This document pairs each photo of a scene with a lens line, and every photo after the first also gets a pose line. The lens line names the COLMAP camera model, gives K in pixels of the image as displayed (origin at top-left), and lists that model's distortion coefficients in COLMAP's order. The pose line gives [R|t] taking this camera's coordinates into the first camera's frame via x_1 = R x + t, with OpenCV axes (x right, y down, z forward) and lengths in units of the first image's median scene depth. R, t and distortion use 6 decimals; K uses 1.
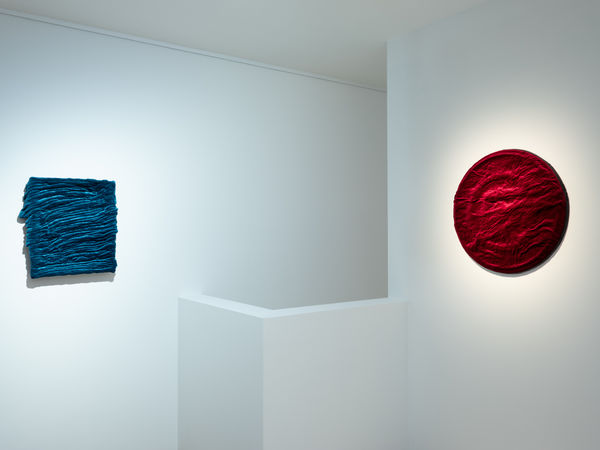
lens RADIAL K [[520.1, 0, 300.2], [0, 520.1, 225.4], [0, 0, 1]] dist [0.015496, 0.004970]
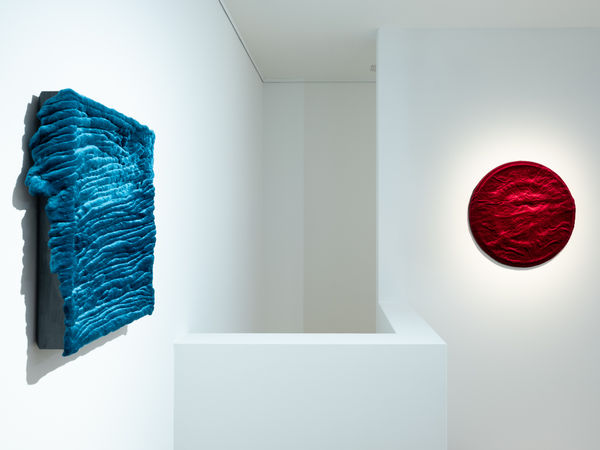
lens RADIAL K [[497.4, 0, 301.5], [0, 497.4, 224.8], [0, 0, 1]] dist [-0.041647, 0.007396]
pose [[0.605737, 0.011613, 0.795580, -0.777738], [-0.003148, 0.999921, -0.012199, 0.011990], [-0.795659, 0.004885, 0.605726, 0.726104]]
